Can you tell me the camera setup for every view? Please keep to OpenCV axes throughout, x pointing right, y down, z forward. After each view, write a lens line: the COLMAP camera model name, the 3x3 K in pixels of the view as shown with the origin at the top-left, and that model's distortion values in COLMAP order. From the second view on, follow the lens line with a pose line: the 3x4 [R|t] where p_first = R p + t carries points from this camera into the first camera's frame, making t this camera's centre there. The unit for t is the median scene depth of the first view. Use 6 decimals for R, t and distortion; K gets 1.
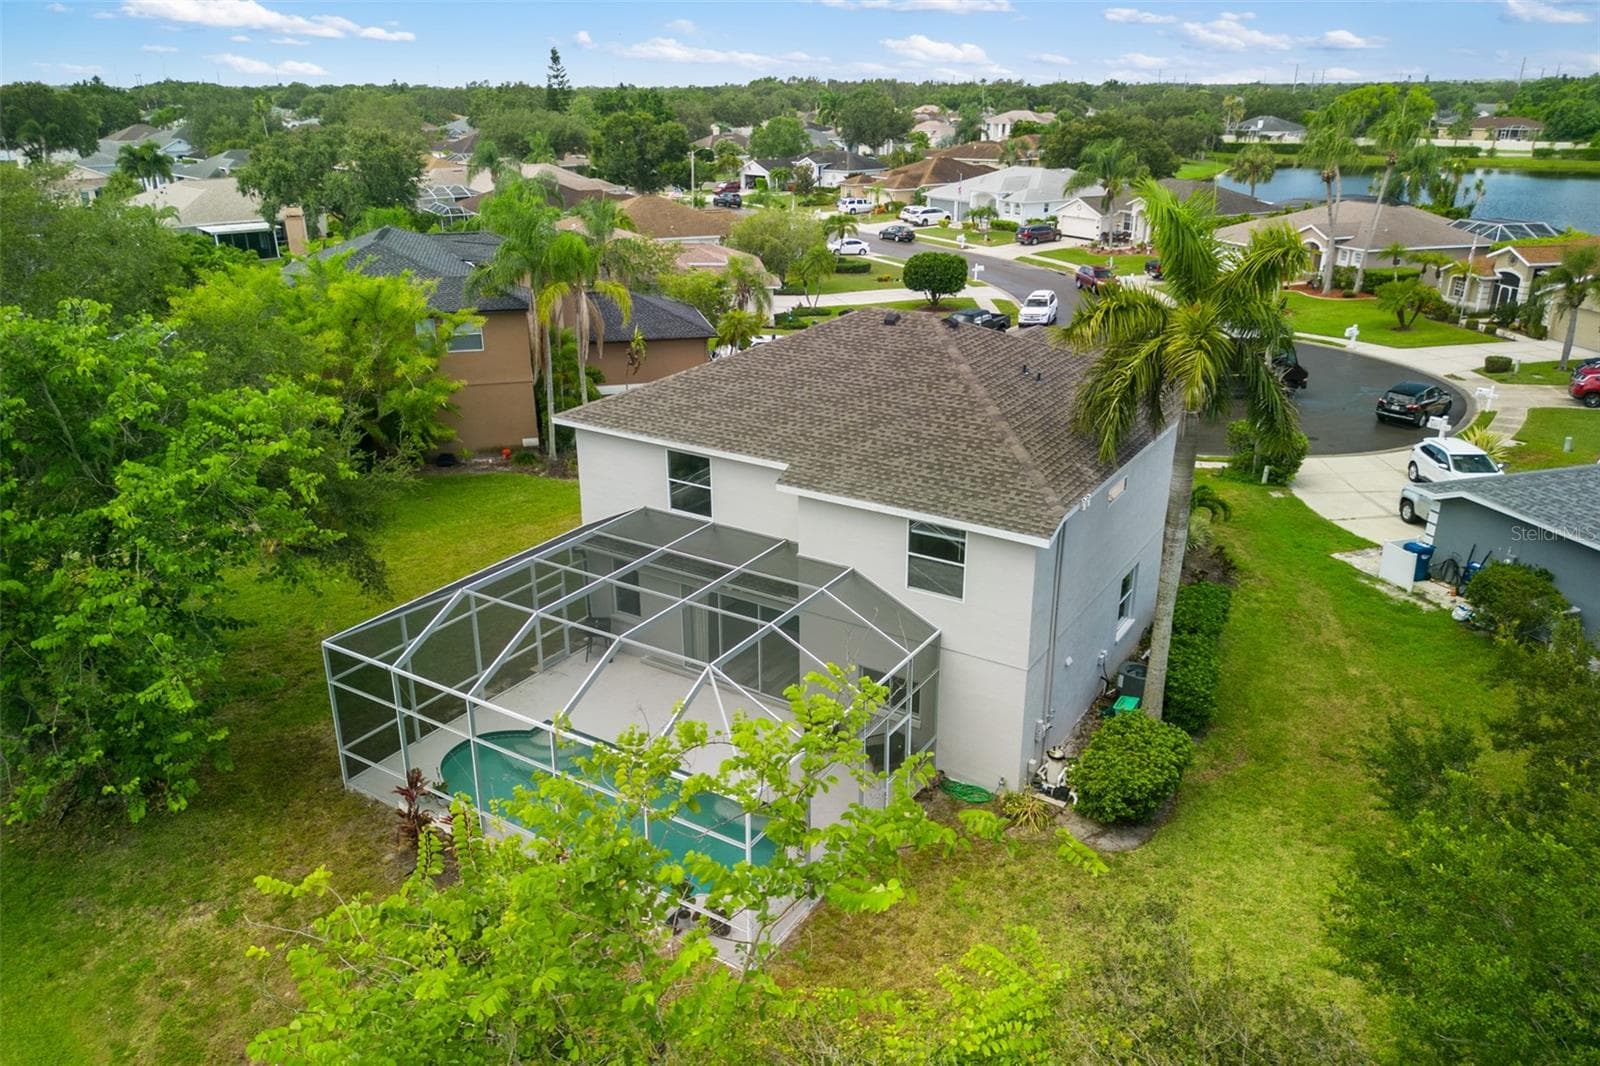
lens RADIAL K [[1145.2, 0, 800.3], [0, 1145.2, 540.1], [0, 0, 1]] dist [0.048501, -0.032965]
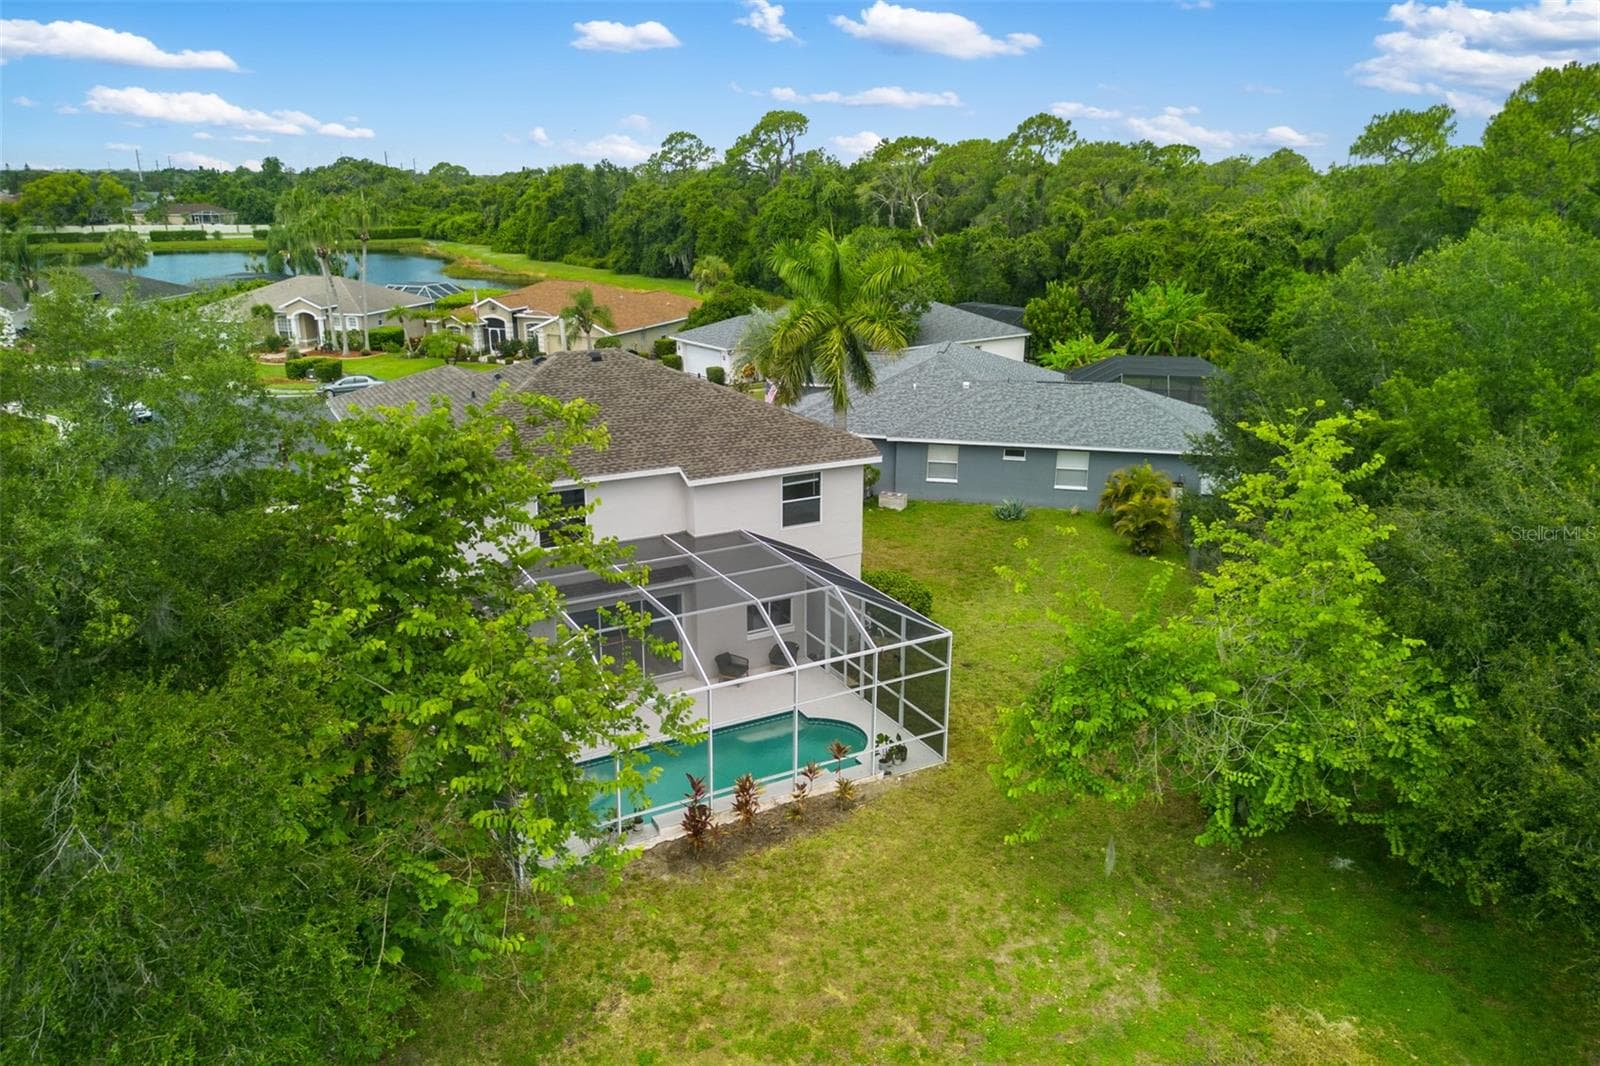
lens RADIAL K [[1145.2, 0, 785.3], [0, 1145.2, 523.2], [0, 0, 1]] dist [0.048501, -0.032965]
pose [[0.543950, -0.254408, 0.799622, -0.896853], [0.318108, 0.944322, 0.084050, -0.069863], [-0.776483, 0.208647, 0.594593, 0.158366]]
